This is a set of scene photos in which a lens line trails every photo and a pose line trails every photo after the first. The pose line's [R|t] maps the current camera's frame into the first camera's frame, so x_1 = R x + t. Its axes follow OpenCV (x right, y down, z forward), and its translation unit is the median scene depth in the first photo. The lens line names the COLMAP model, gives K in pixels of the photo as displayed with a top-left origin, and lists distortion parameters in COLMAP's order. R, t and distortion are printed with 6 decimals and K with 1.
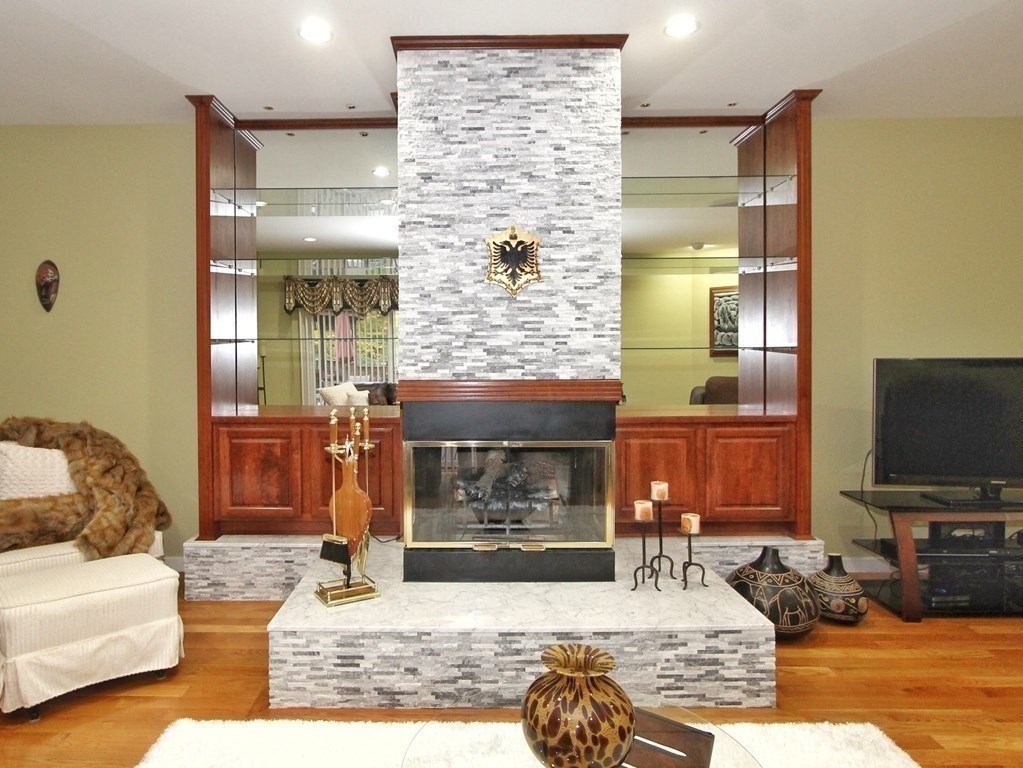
lens RADIAL K [[657.6, 0, 519.9], [0, 657.6, 368.3], [0, 0, 1]] dist [-0.008597, 0.000415]
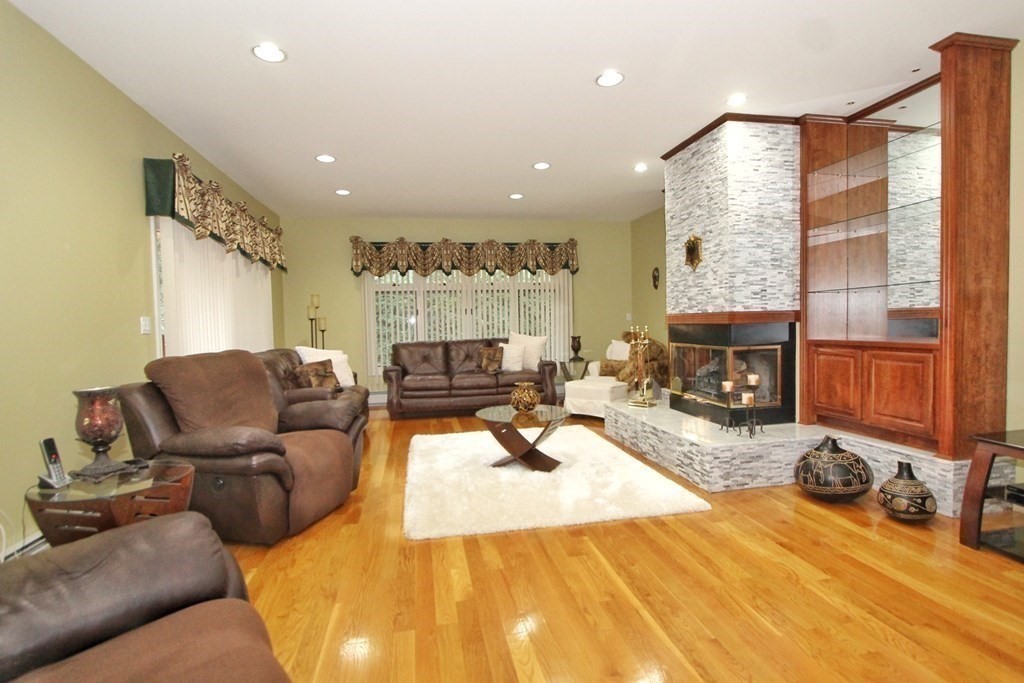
lens RADIAL K [[480.5, 0, 512.6], [0, 480.5, 340.3], [0, 0, 1]] dist [0.001073, 0.000114]
pose [[0.220491, 0.039939, -0.974571, 1.273251], [-0.000986, 0.999170, 0.040724, 0.040642], [0.975388, -0.008018, 0.220348, 0.158622]]
